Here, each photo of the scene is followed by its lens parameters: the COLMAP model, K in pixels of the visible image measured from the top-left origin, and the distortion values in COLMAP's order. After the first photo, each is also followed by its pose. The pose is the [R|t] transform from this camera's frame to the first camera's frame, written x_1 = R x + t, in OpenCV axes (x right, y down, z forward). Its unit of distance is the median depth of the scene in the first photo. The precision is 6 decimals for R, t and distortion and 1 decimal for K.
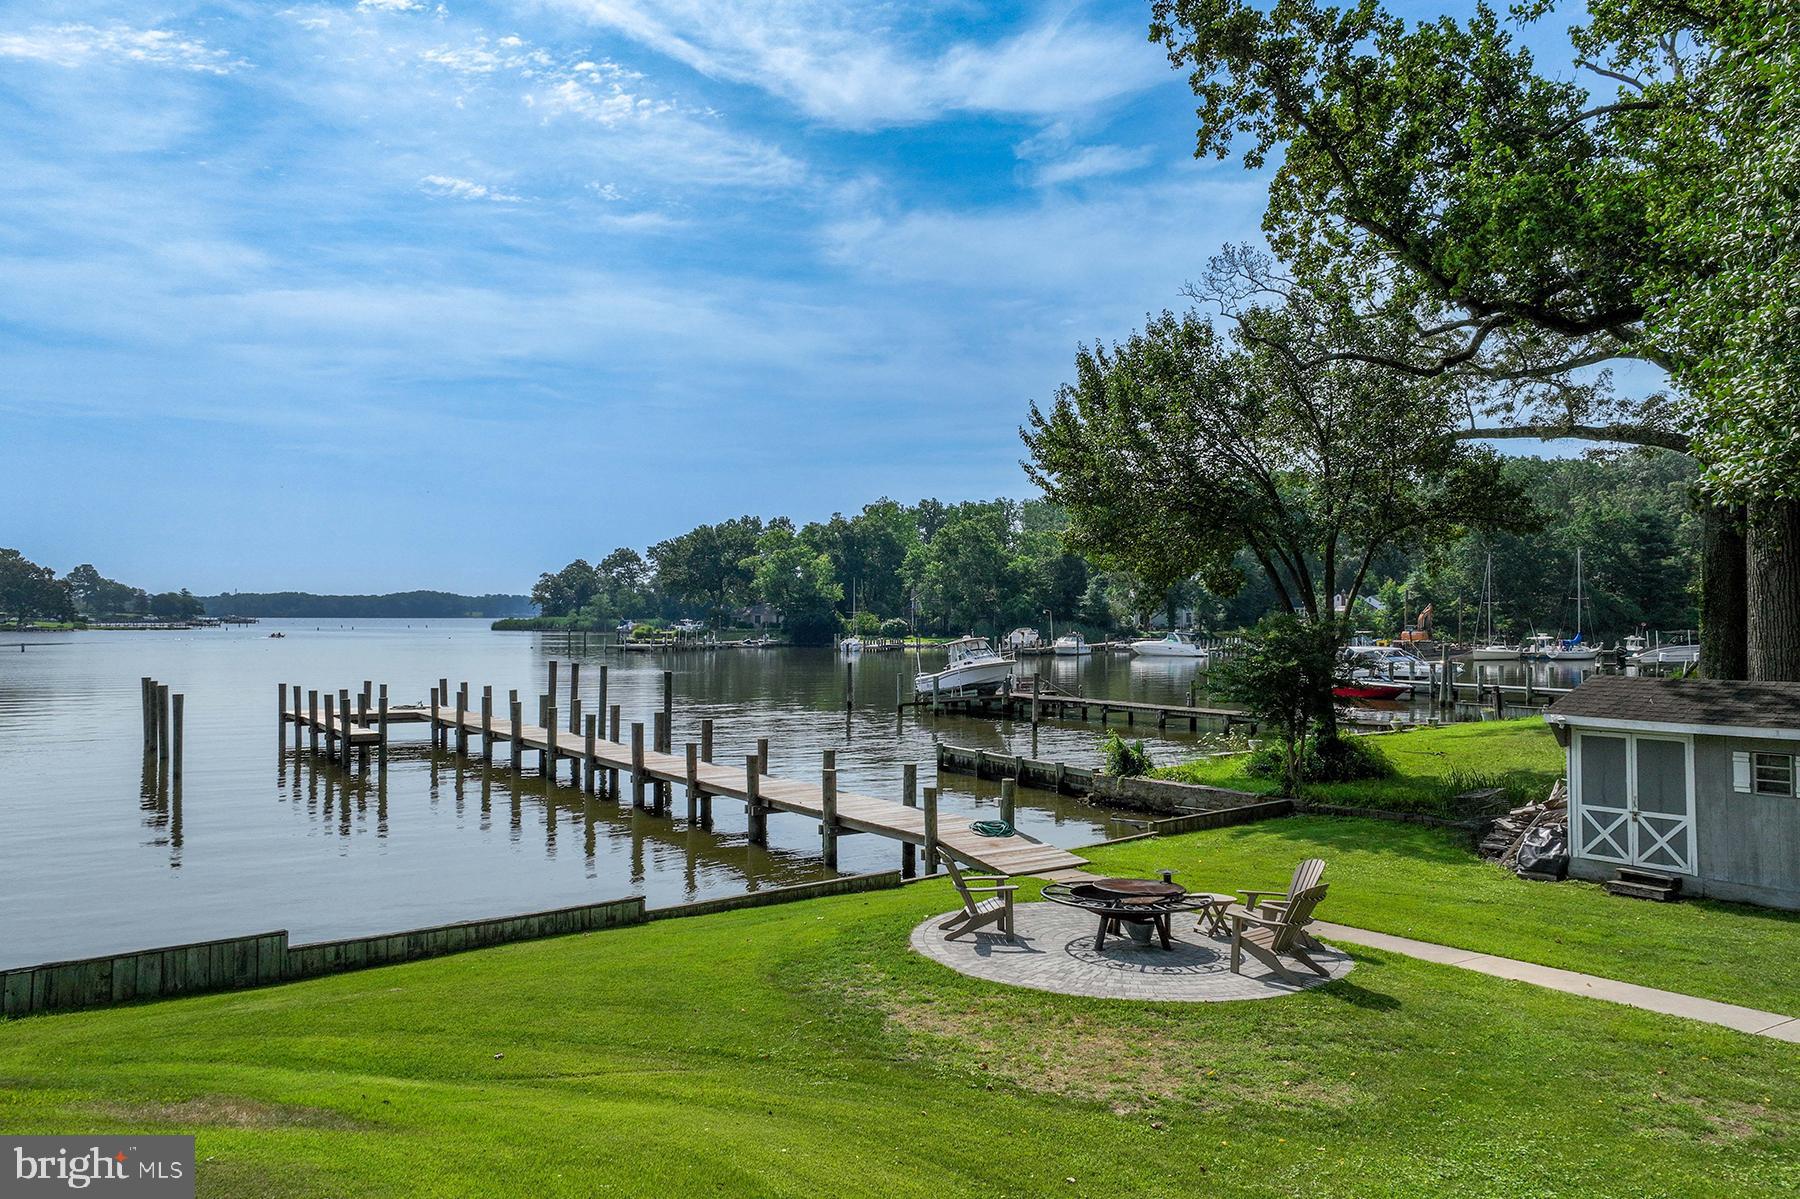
lens RADIAL K [[1261.3, 0, 879.2], [0, 1261.3, 607.5], [0, 0, 1]] dist [0.001629, 0.015211]
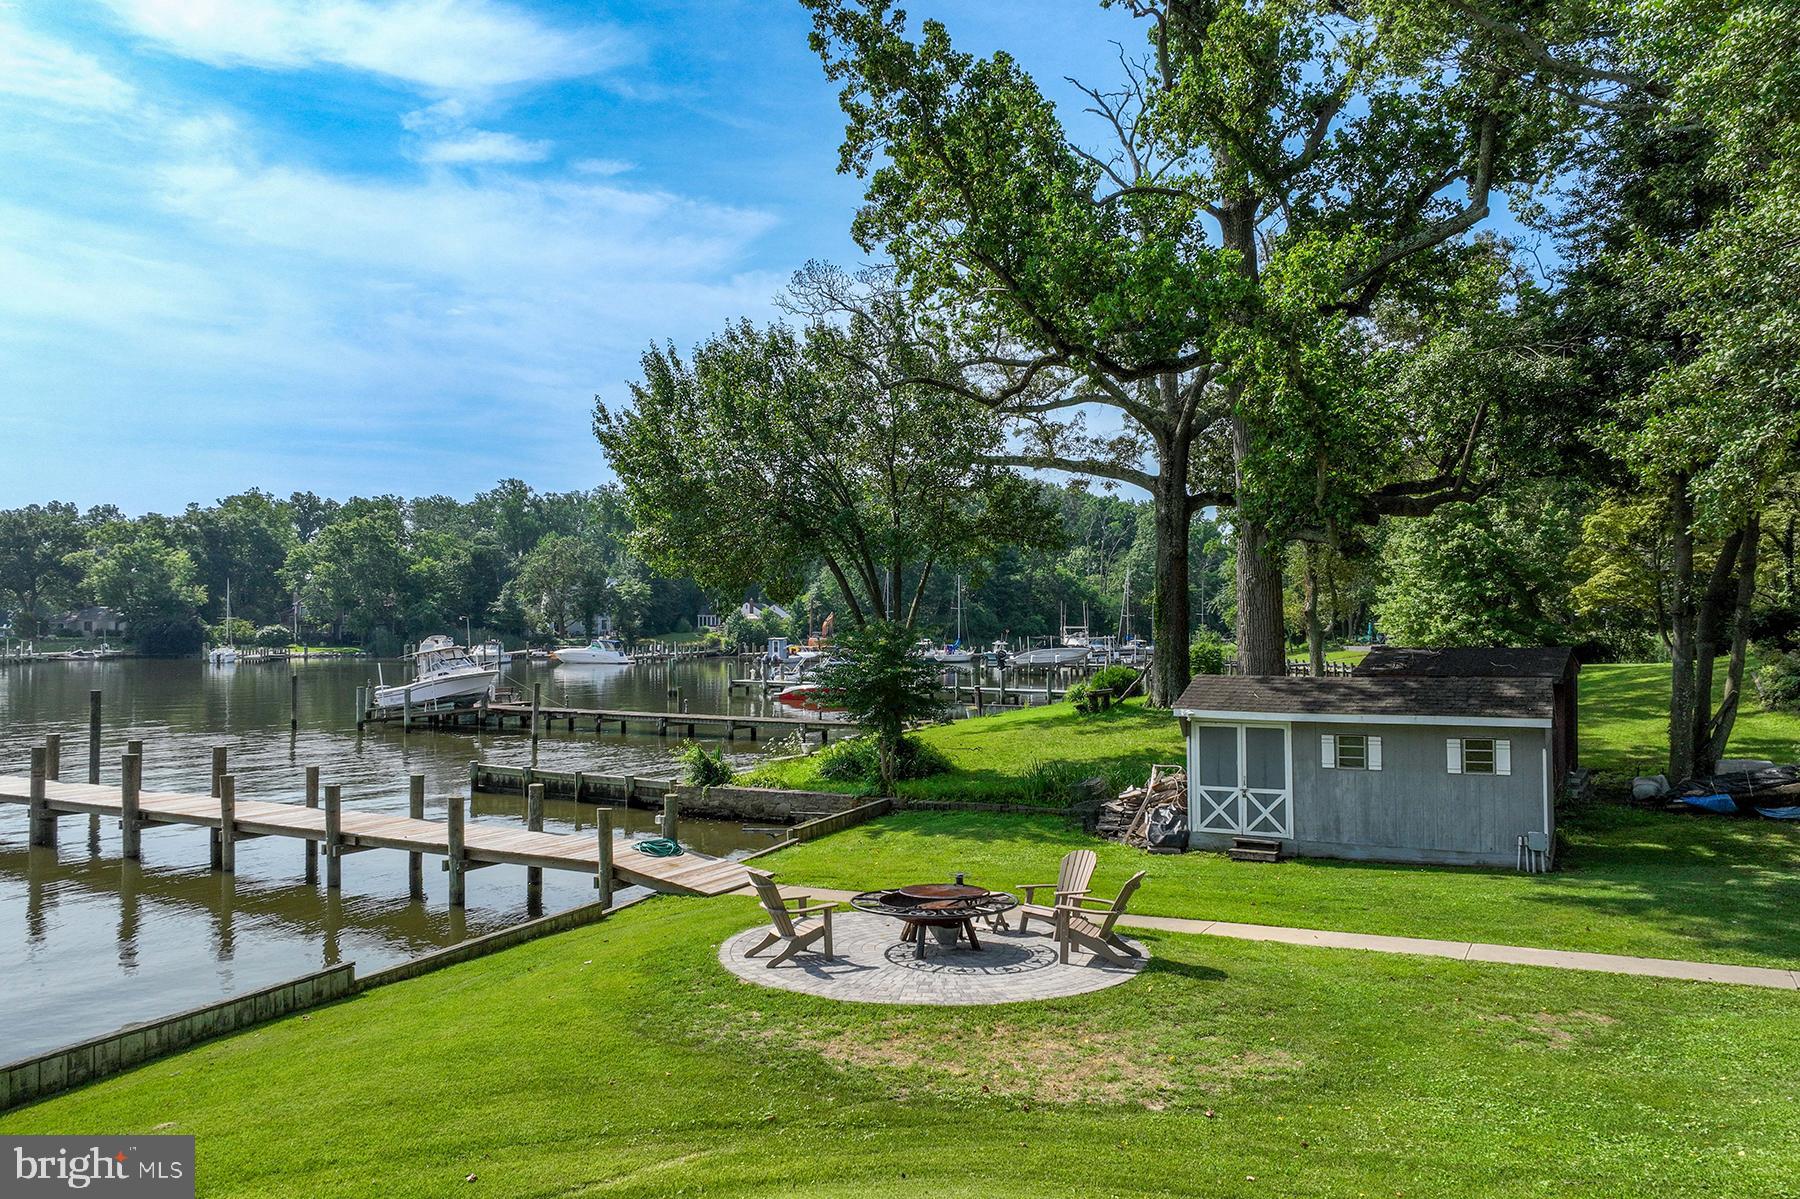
lens RADIAL K [[1270.6, 0, 897.4], [0, 1270.6, 617.6], [0, 0, 1]] dist [0.010020, 0.009642]
pose [[0.886267, 0.003622, 0.463161, -0.232327], [-0.004765, 0.999988, 0.001299, 0.000392], [-0.463151, -0.003358, 0.886273, 0.088919]]
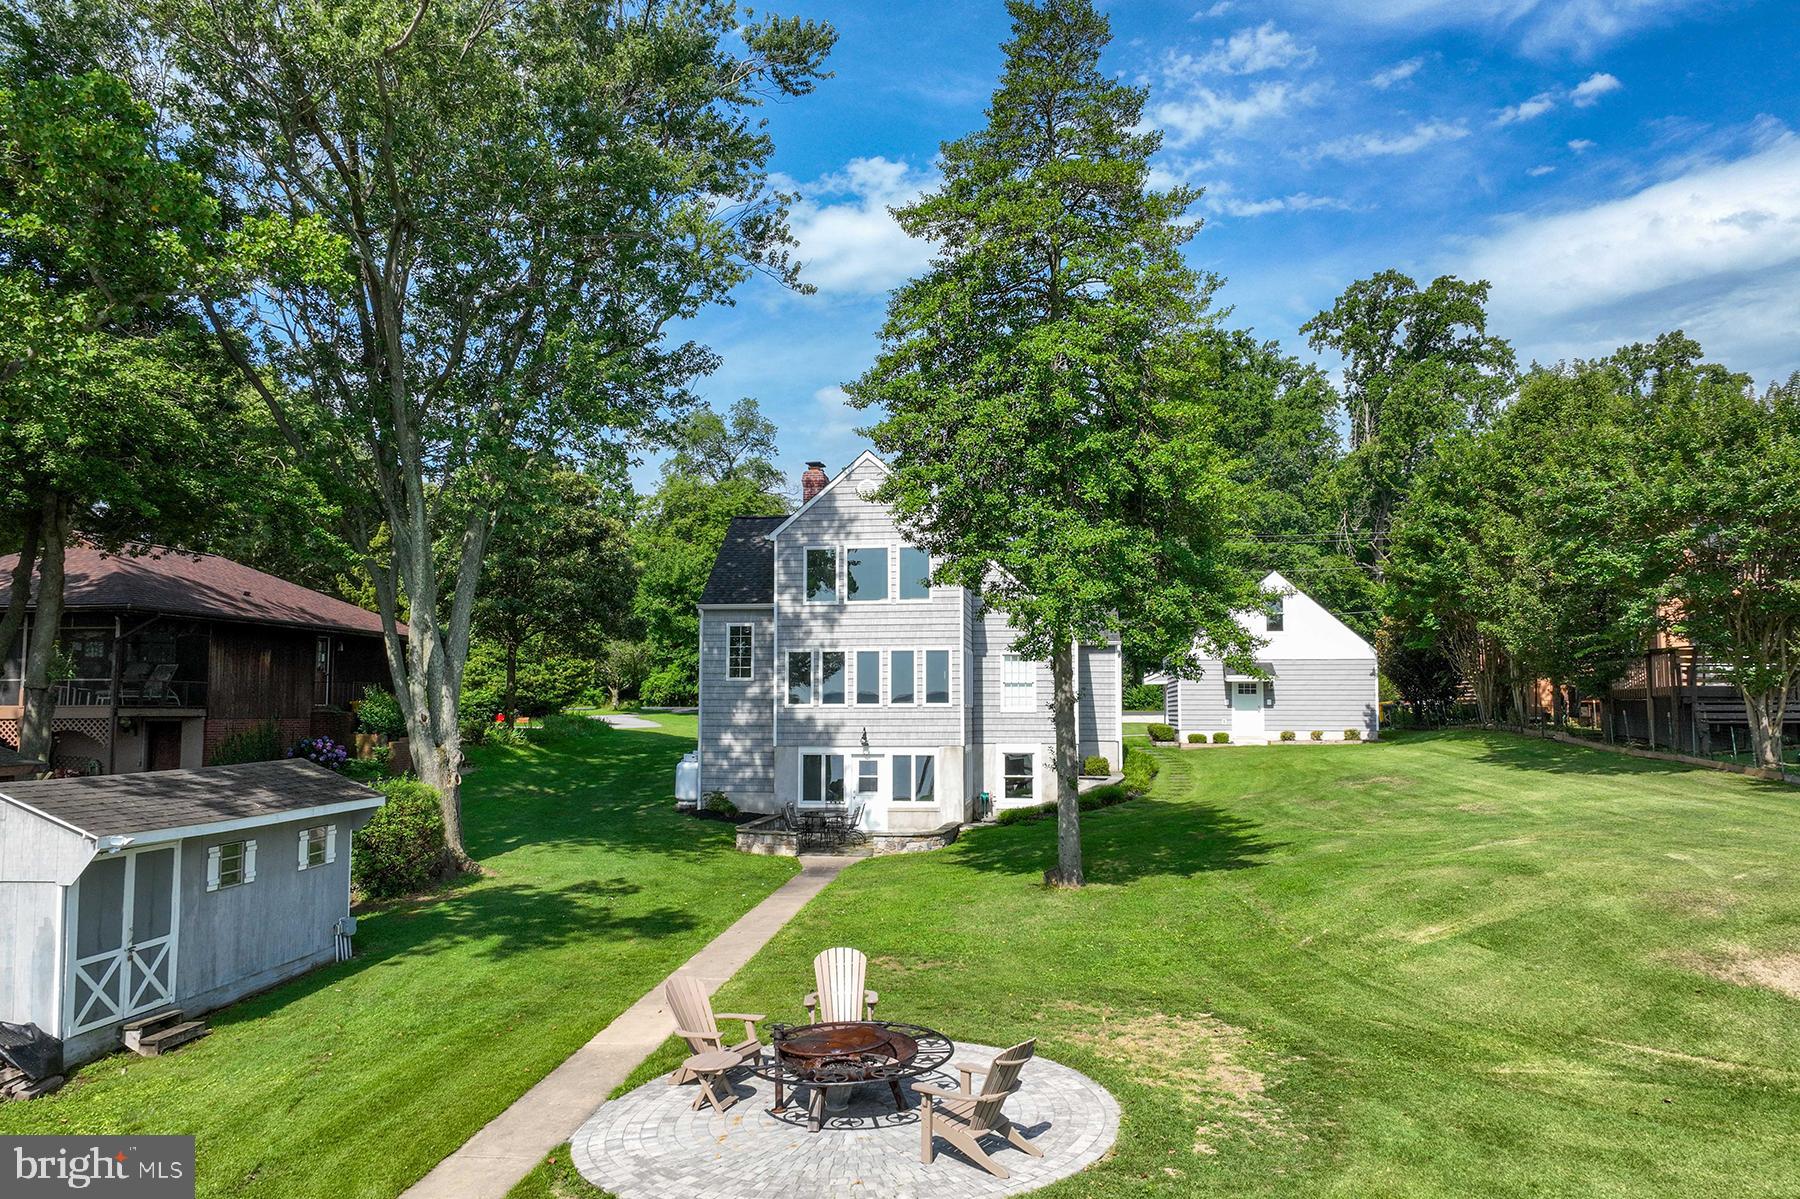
lens RADIAL K [[1270.6, 0, 897.4], [0, 1270.6, 617.6], [0, 0, 1]] dist [0.010020, 0.009642]
pose [[-0.773907, 0.037738, 0.632174, -0.276729], [-0.015740, 0.996768, -0.078772, 0.009493], [-0.633104, -0.070912, -0.770812, 1.262210]]
